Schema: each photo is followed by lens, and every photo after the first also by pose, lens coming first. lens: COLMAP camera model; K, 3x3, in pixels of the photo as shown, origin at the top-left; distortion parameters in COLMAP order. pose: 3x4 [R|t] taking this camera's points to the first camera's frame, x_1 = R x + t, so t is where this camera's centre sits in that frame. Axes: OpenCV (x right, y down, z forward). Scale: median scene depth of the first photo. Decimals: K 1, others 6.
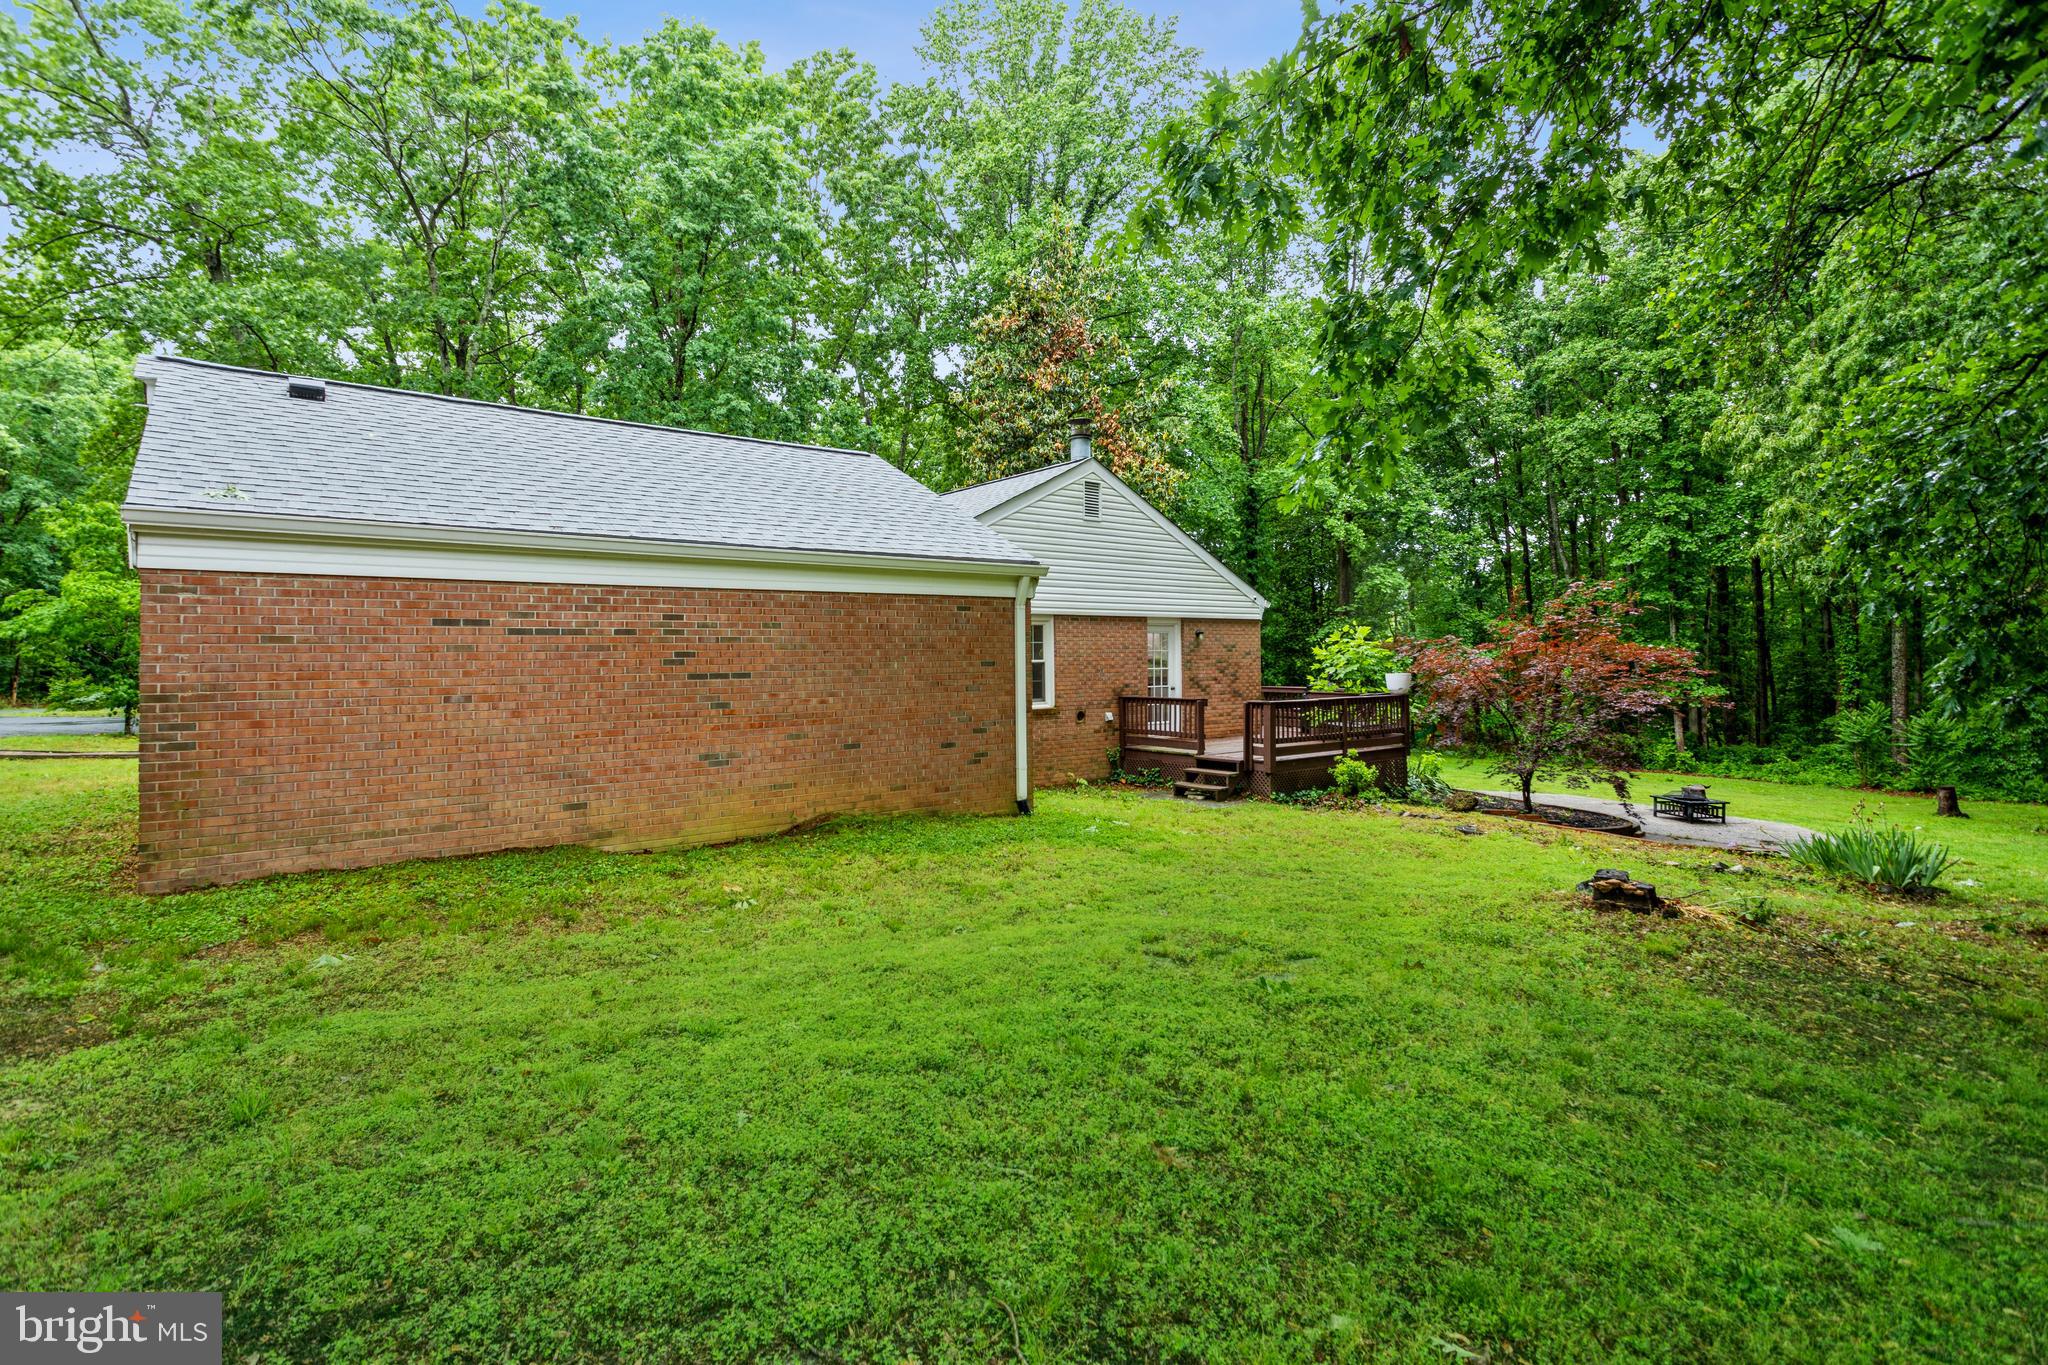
lens RADIAL K [[972.0, 0, 1022.1], [0, 972.0, 669.2], [0, 0, 1]] dist [-0.000448, 0.000924]
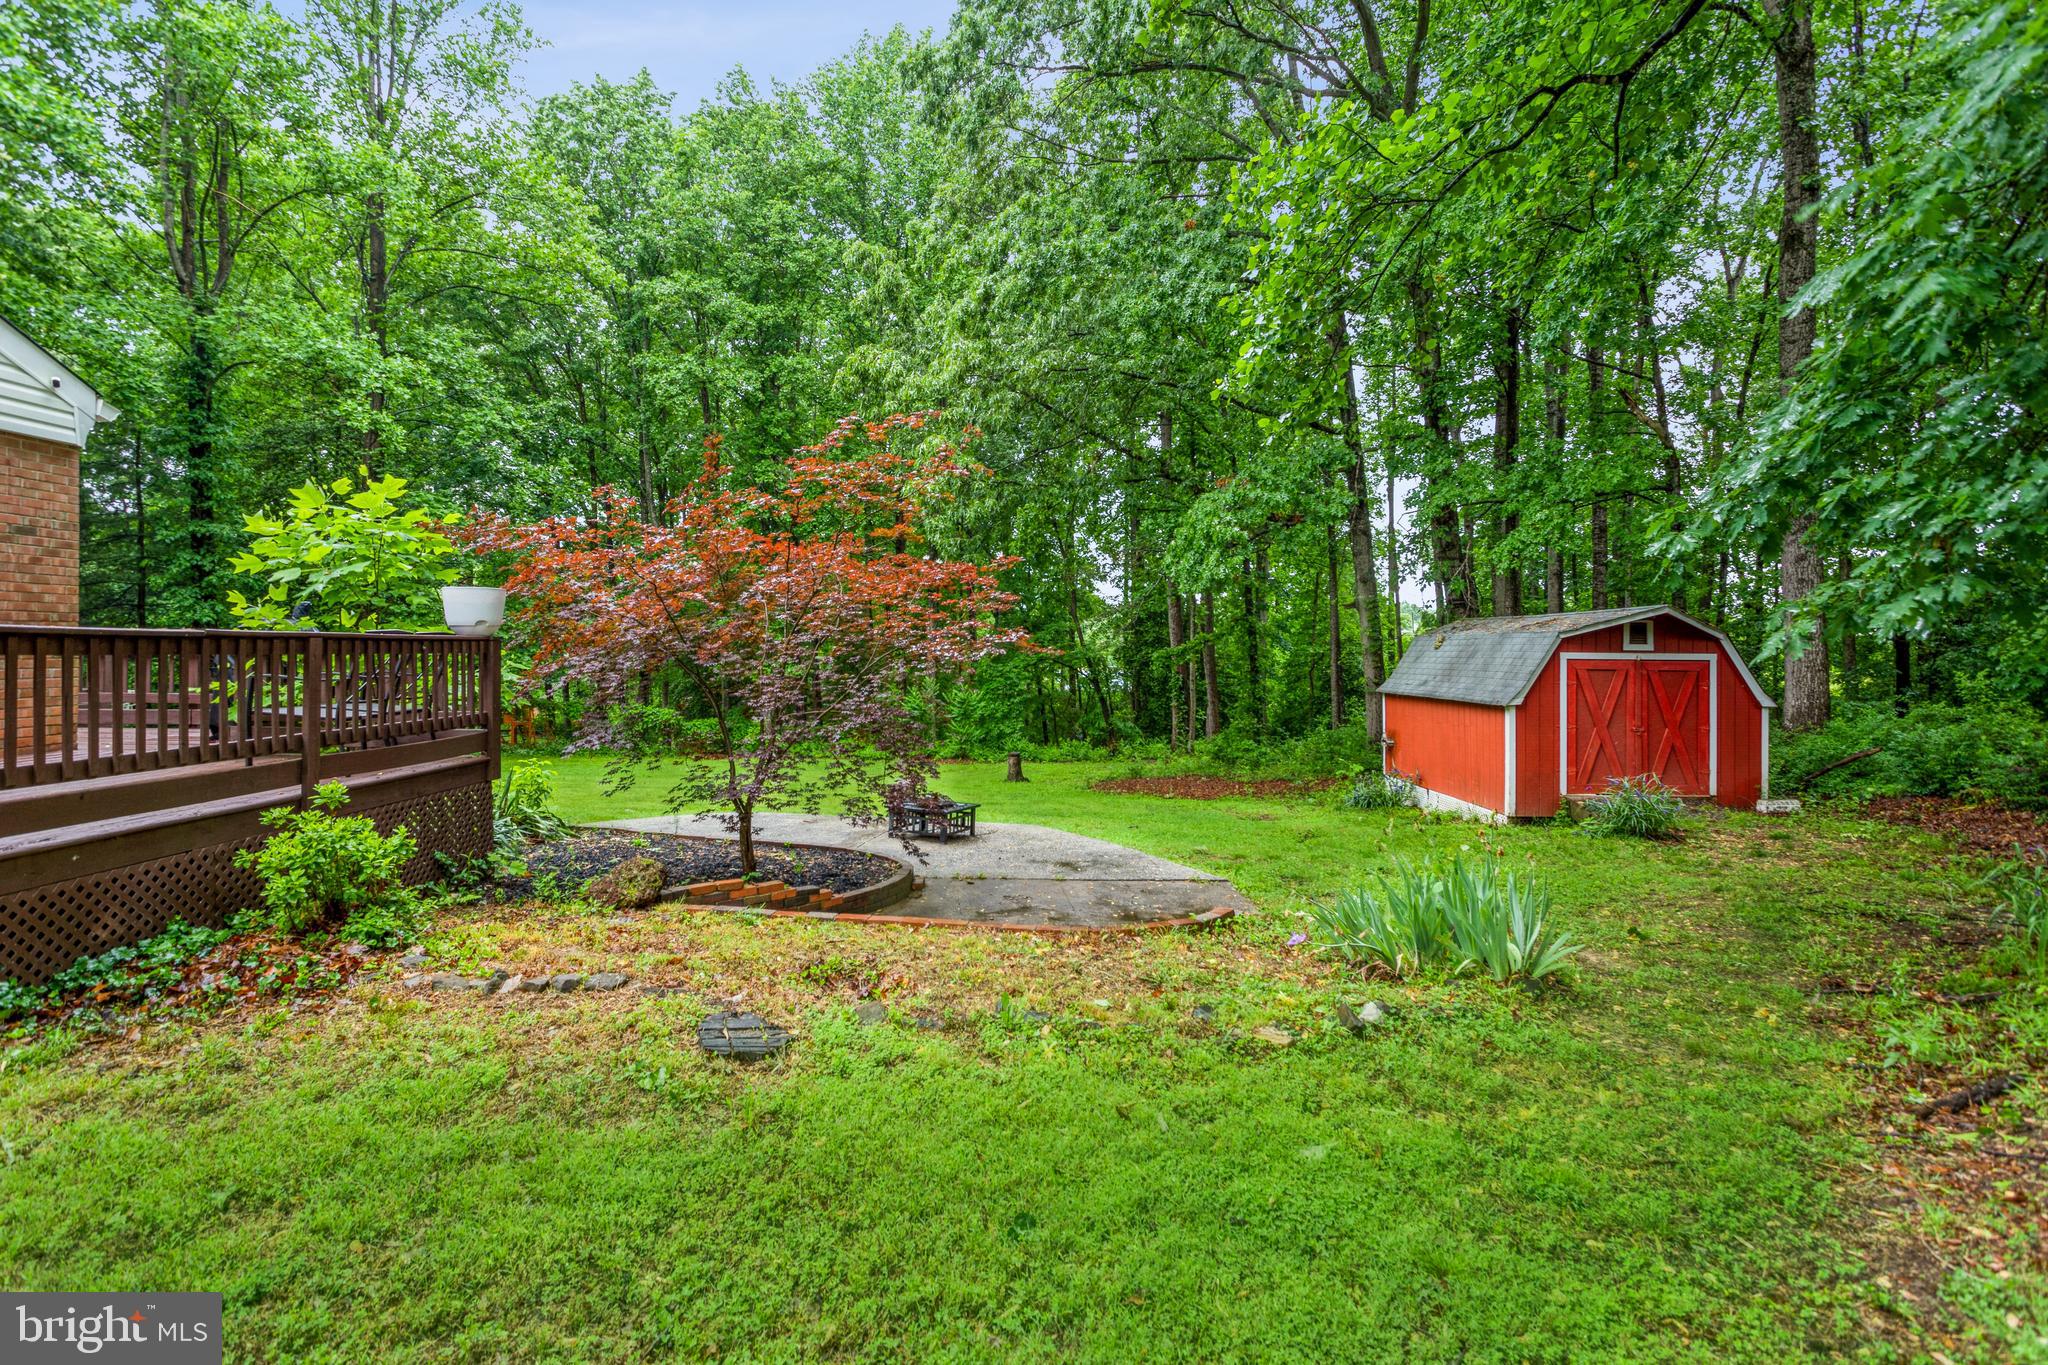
lens RADIAL K [[972.0, 0, 1019.6], [0, 972.0, 622.9], [0, 0, 1]] dist [-0.000448, 0.000924]
pose [[0.622529, 0.028226, 0.782087, 0.192075], [0.006042, 0.999146, -0.040869, 0.036722], [-0.782573, 0.030167, 0.621827, 0.518958]]
